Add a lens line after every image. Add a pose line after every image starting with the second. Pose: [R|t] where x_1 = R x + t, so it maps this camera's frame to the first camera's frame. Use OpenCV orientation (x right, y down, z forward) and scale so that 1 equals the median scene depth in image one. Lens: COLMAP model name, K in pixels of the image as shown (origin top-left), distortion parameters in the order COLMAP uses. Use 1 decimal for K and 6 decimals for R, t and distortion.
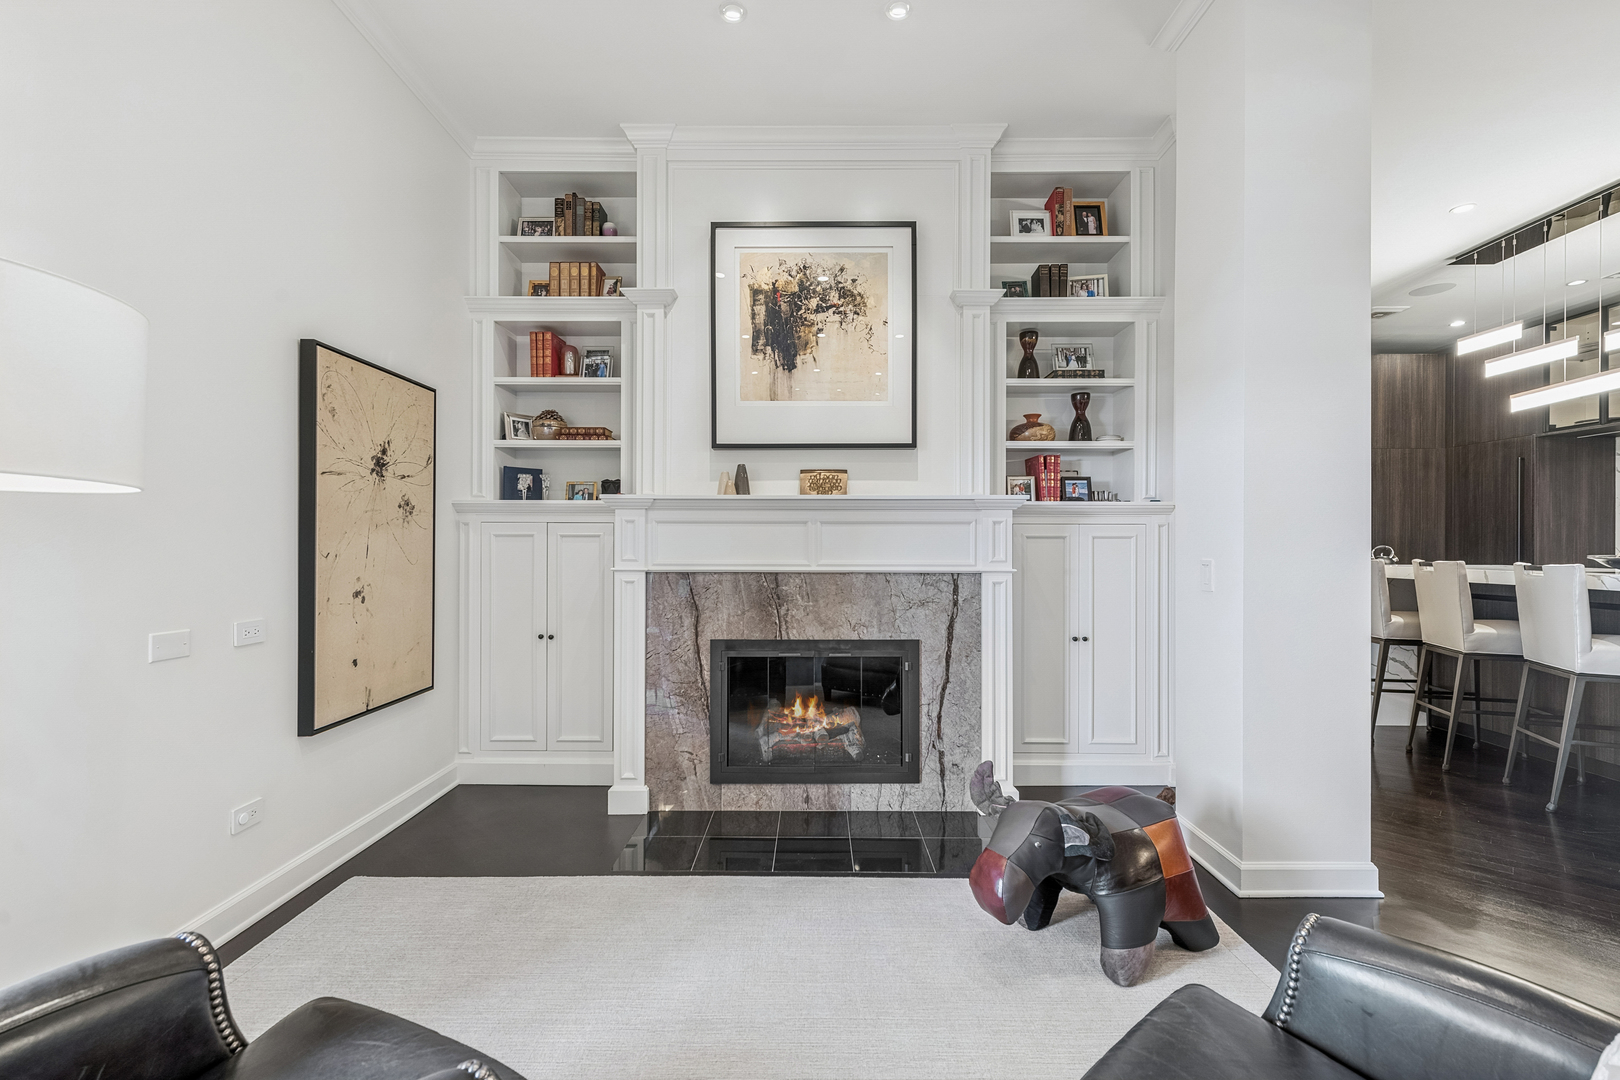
lens RADIAL K [[706.4, 0, 806.1], [0, 706.4, 542.1], [0, 0, 1]] dist [0.001594, -0.003040]
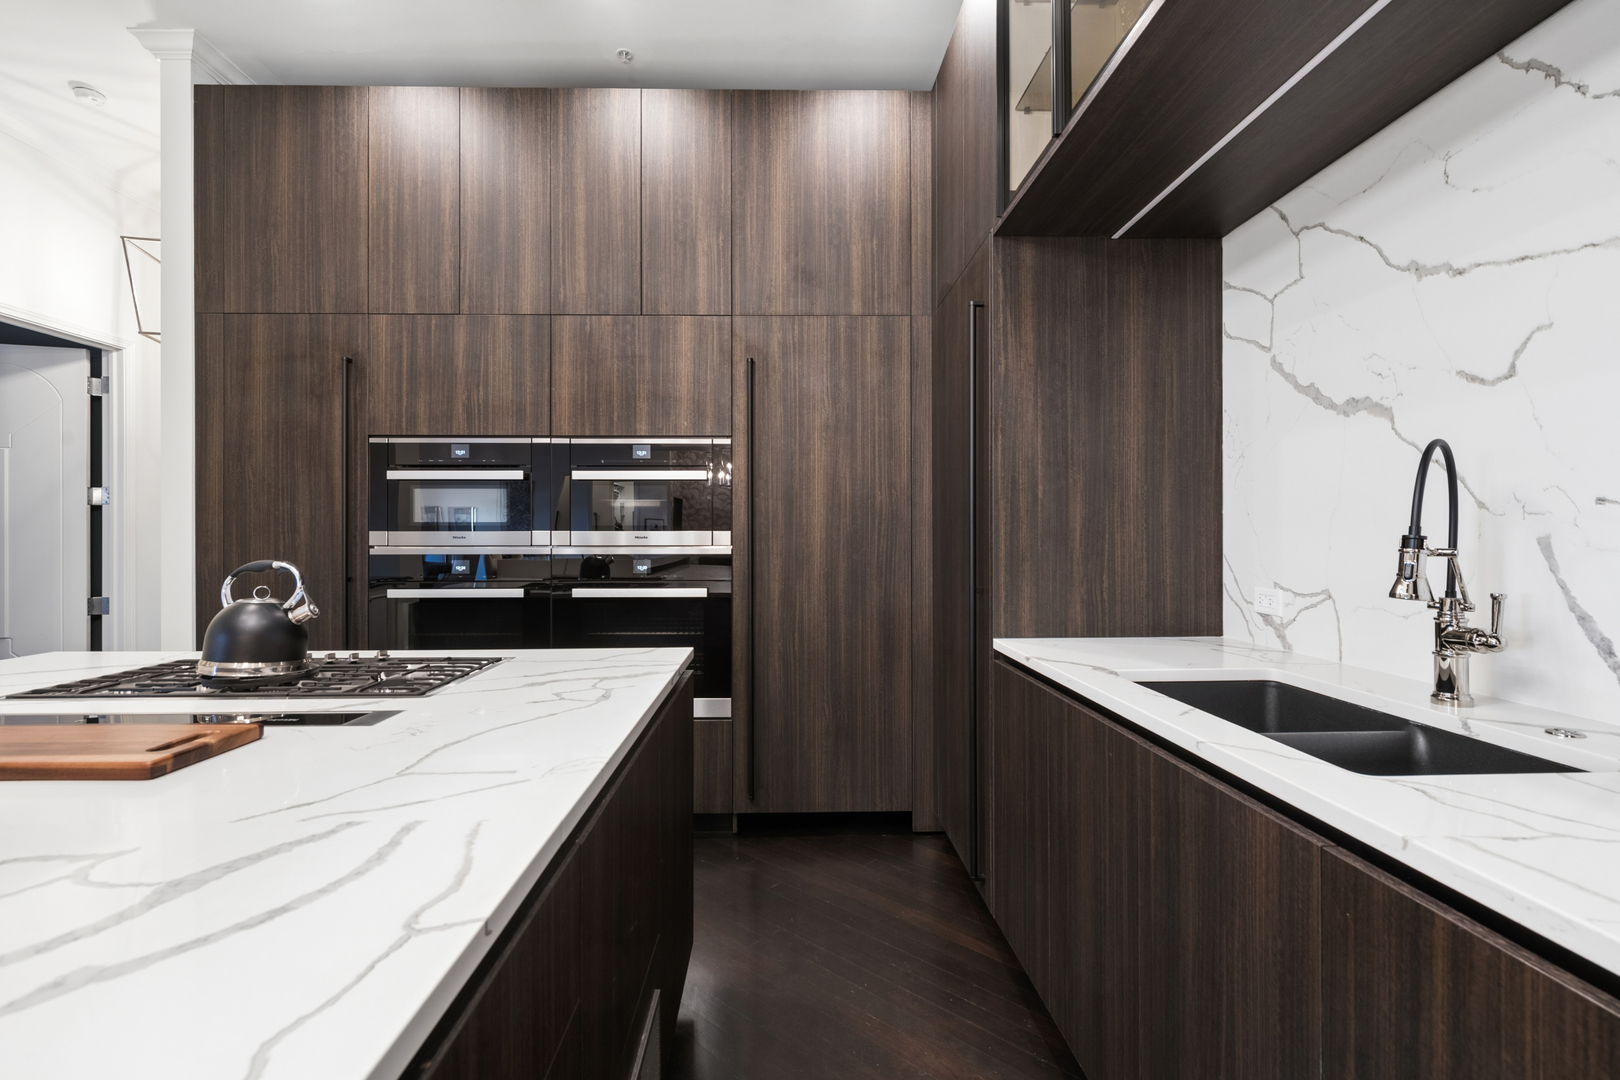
lens RADIAL K [[706.4, 0, 798.3], [0, 706.4, 538.6], [0, 0, 1]] dist [0.001594, -0.003040]
pose [[0.999751, -0.003582, 0.022031, 1.604783], [0.003295, 0.999909, 0.013054, -0.009538], [-0.022076, -0.012978, 0.999672, 1.130076]]
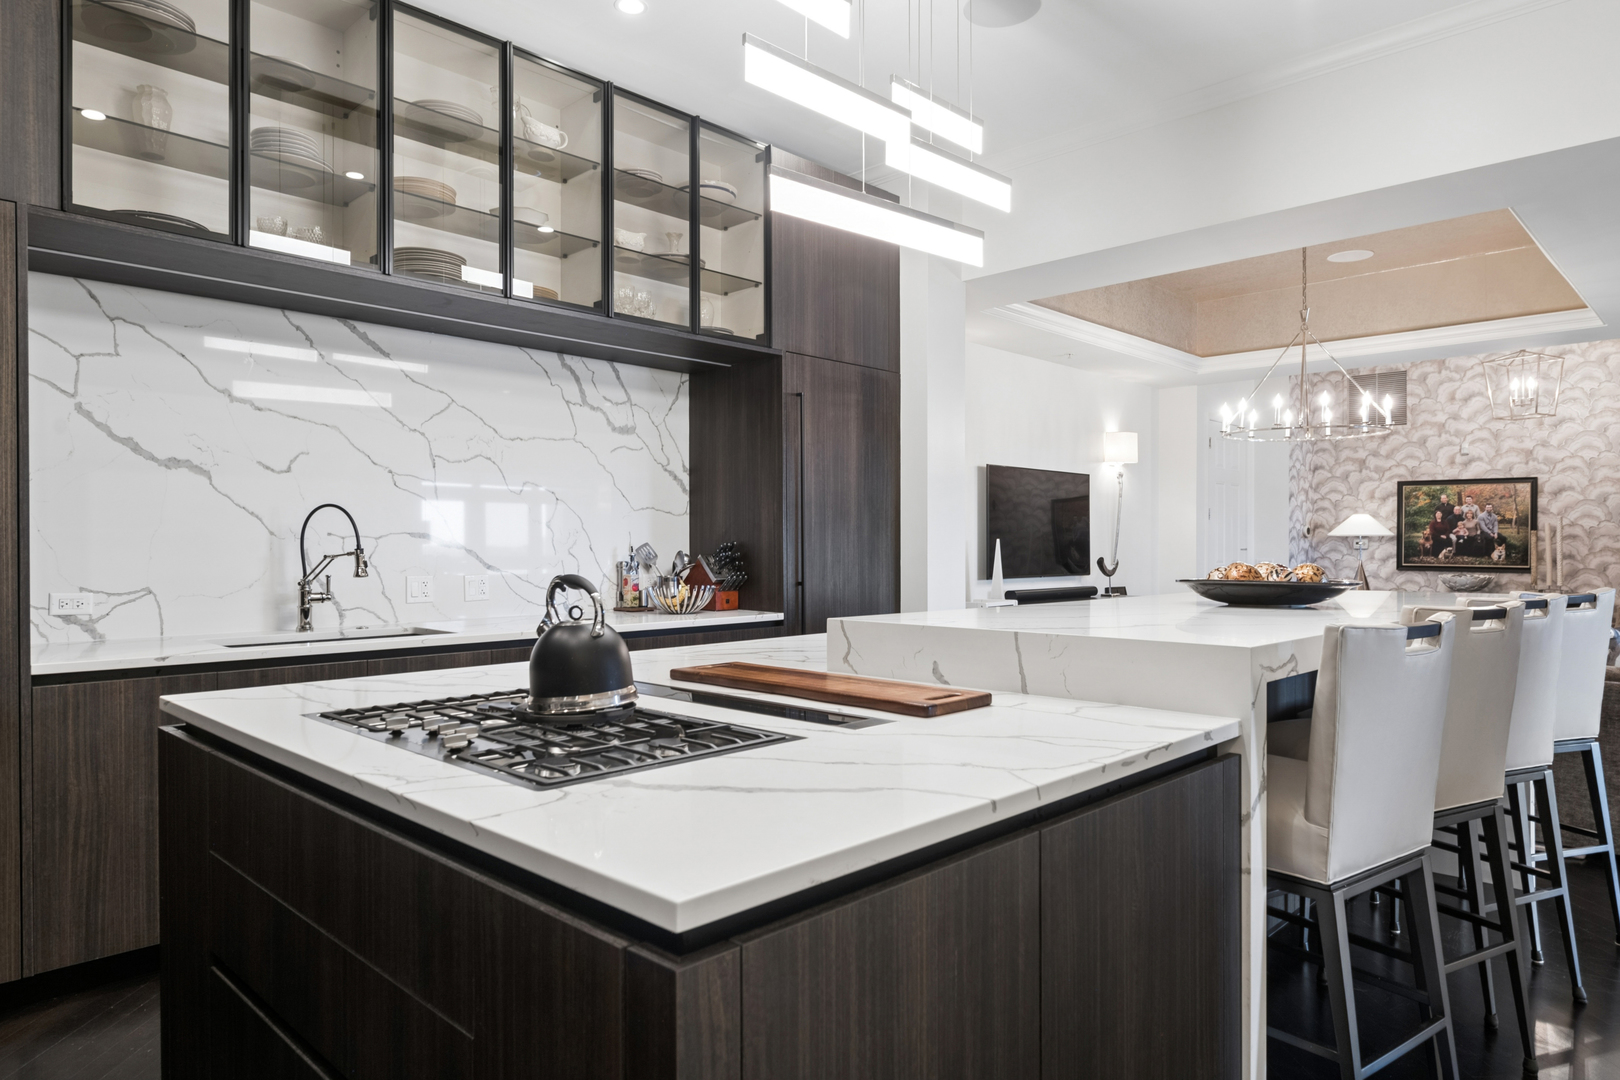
lens RADIAL K [[972.5, 0, 845.5], [0, 972.5, 551.2], [0, 0, 1]] dist [0.020755, -0.006319]
pose [[-0.713866, -0.003228, 0.700274, 0.826920], [-0.004832, 0.999988, -0.000317, -0.005155], [-0.700265, -0.003610, -0.713874, 1.814734]]
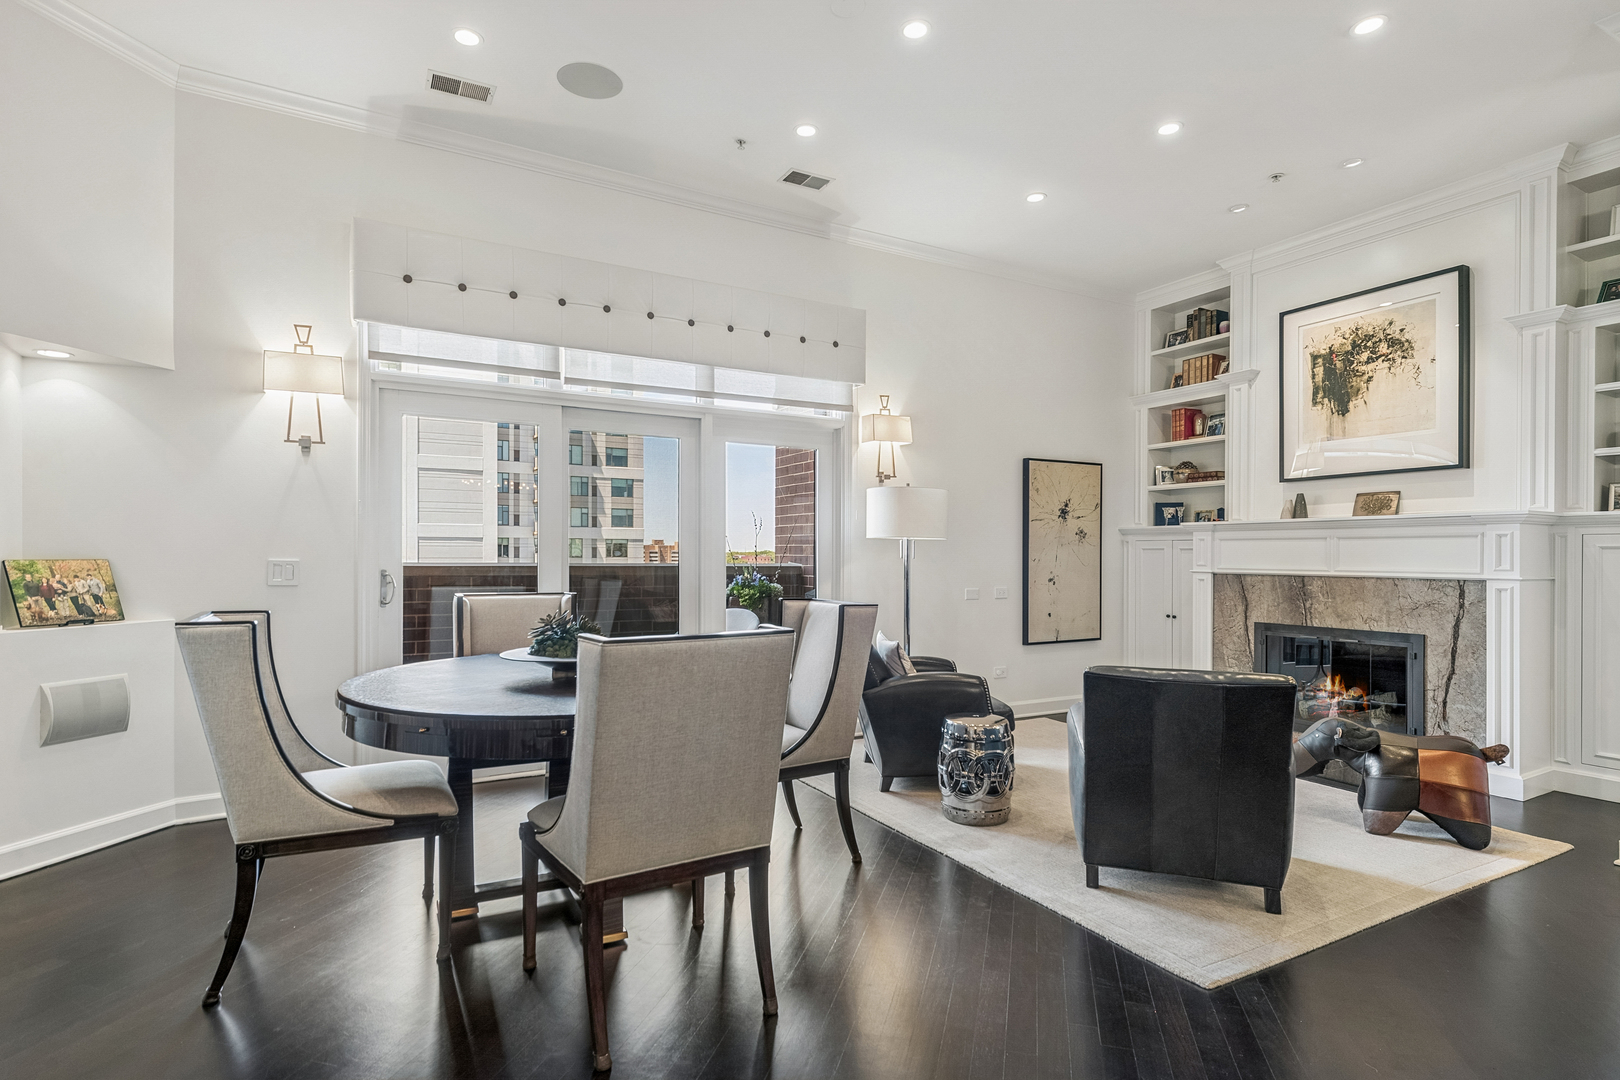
lens RADIAL K [[820.2, 0, 805.9], [0, 820.2, 556.1], [0, 0, 1]] dist [0.004503, -0.002059]
pose [[0.482828, 0.001873, -0.875713, 0.785634], [0.004282, 0.999981, 0.004500, -0.005144], [0.875705, -0.005923, 0.482811, -0.527371]]
